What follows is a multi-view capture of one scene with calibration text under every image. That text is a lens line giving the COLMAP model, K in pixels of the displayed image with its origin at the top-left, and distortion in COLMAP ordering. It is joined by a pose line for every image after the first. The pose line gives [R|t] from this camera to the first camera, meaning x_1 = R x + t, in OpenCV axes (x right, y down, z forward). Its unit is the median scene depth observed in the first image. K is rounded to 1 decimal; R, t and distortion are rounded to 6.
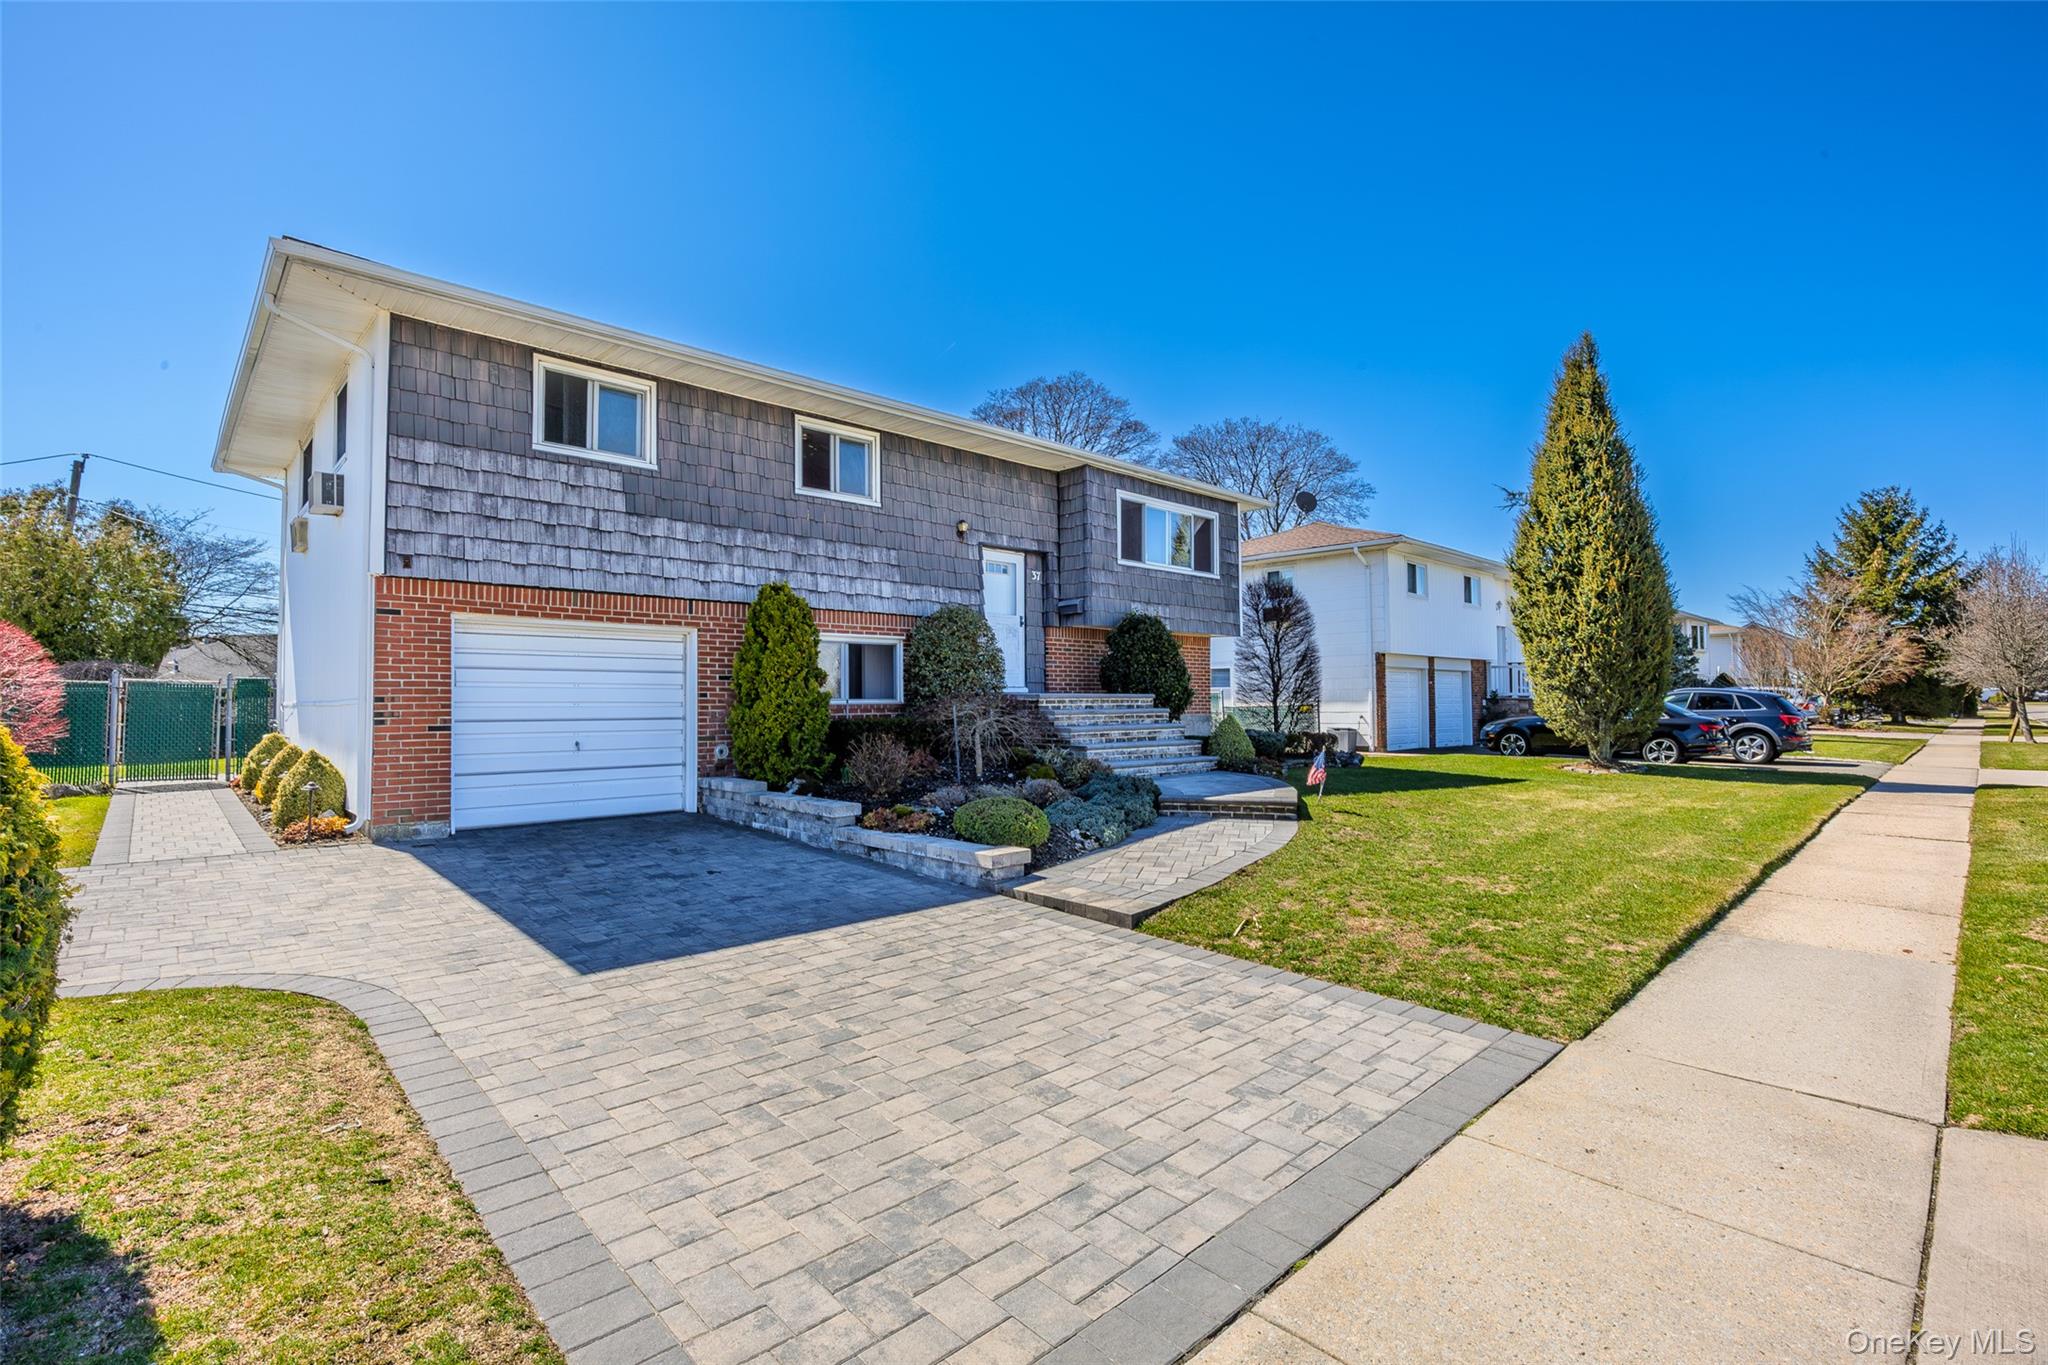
lens RADIAL K [[934.6, 0, 1024.5], [0, 934.6, 685.2], [0, 0, 1]] dist [-0.016929, 0.001028]
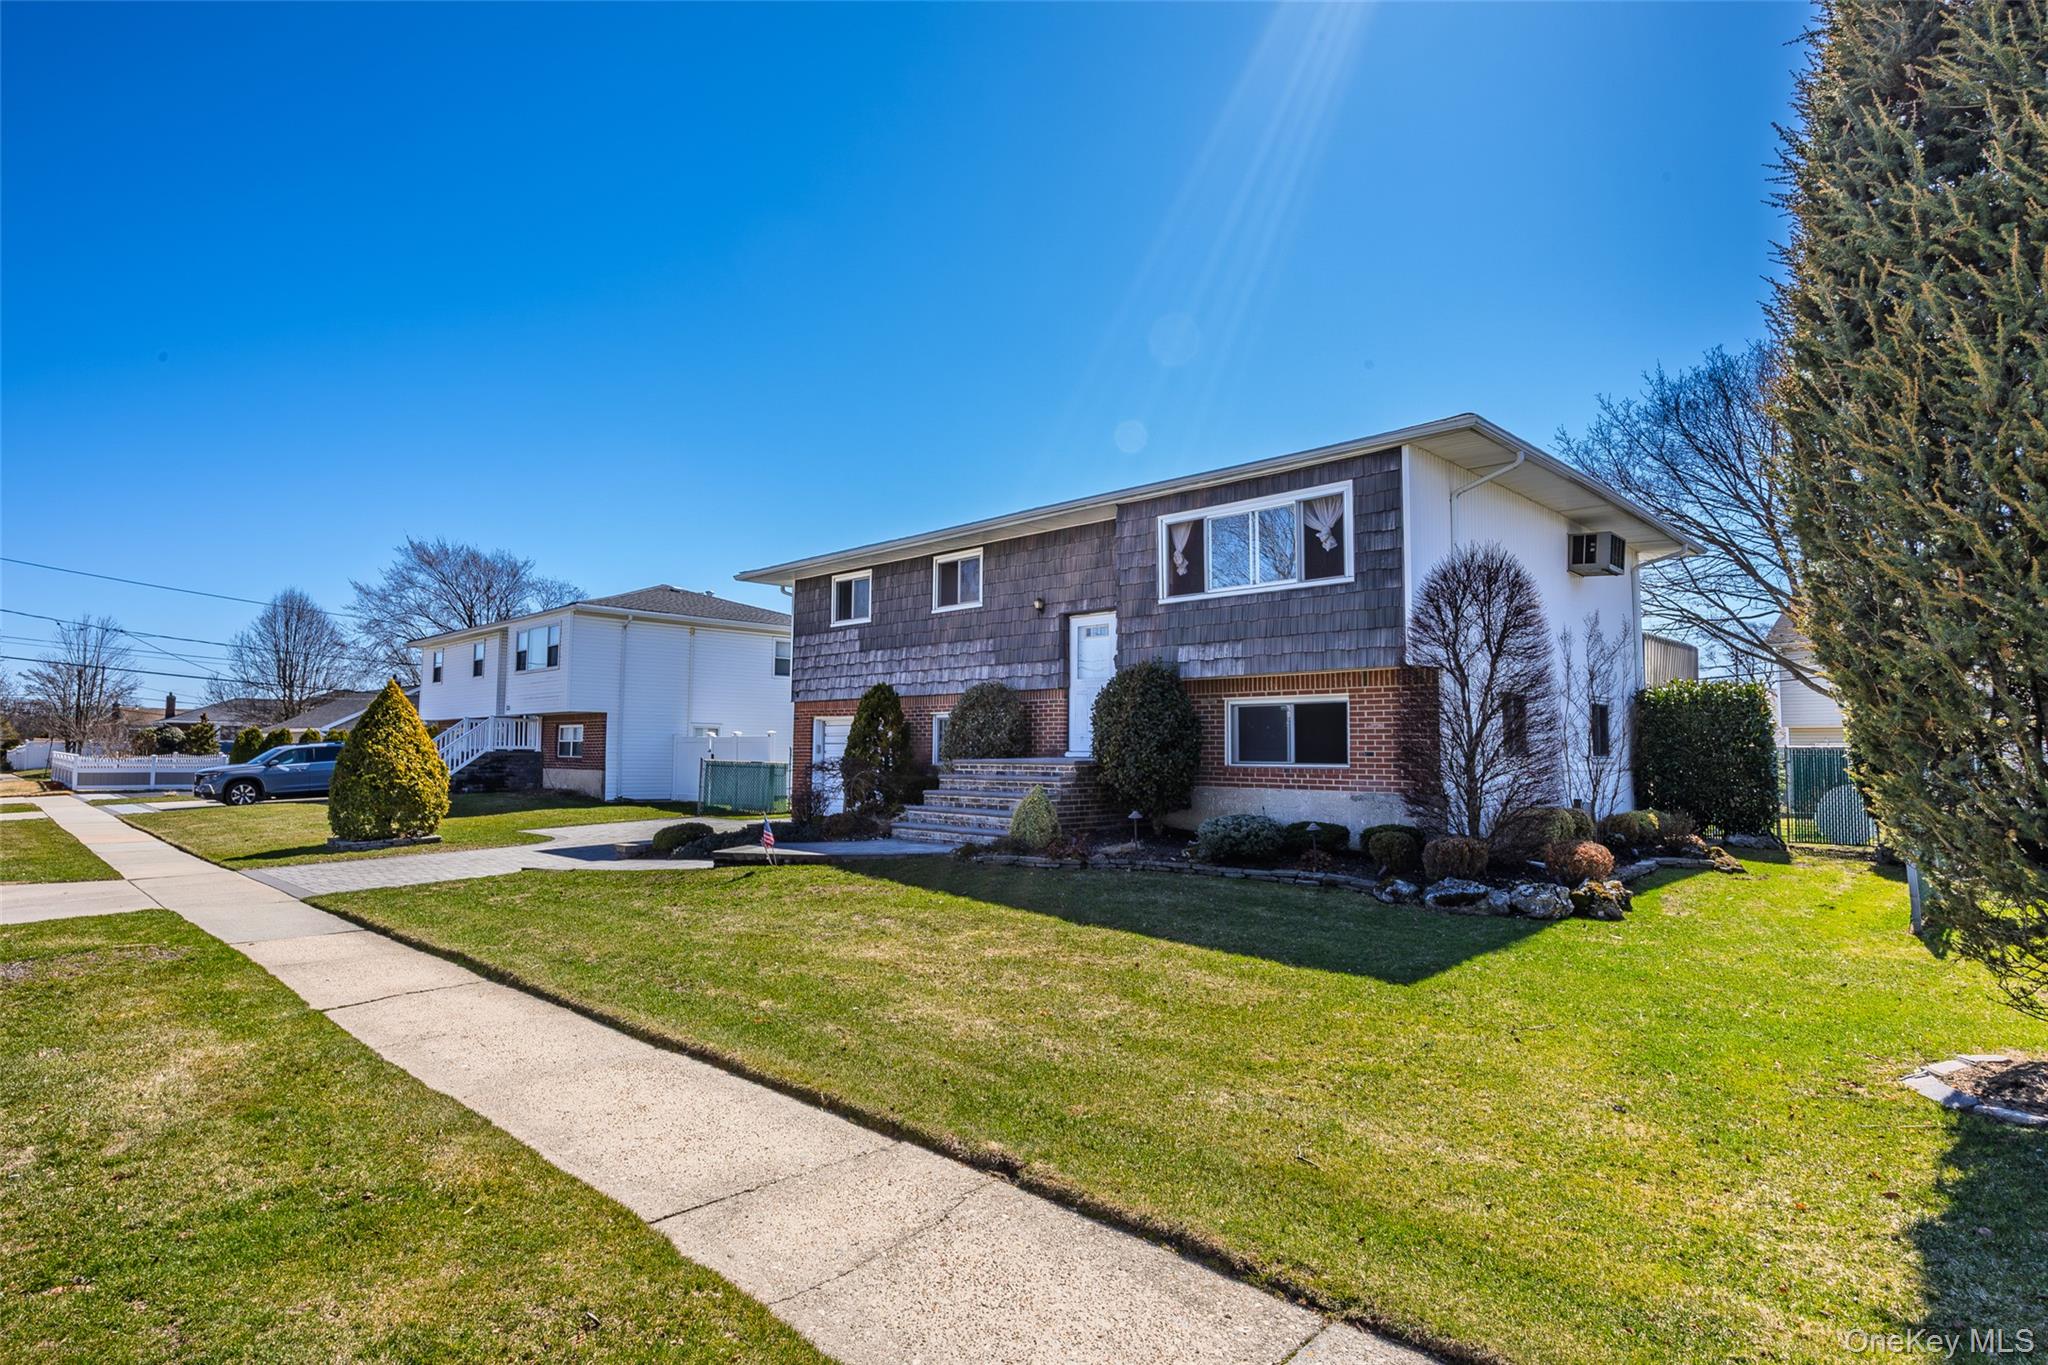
lens RADIAL K [[1049.3, 0, 1024.5], [0, 1049.3, 679.1], [0, 0, 1]] dist [-0.000995, -0.000006]
pose [[0.039067, -0.072100, -0.996632, 1.278032], [0.005041, 0.997395, -0.071957, 0.004535], [0.999224, -0.002213, 0.039328, 1.049575]]
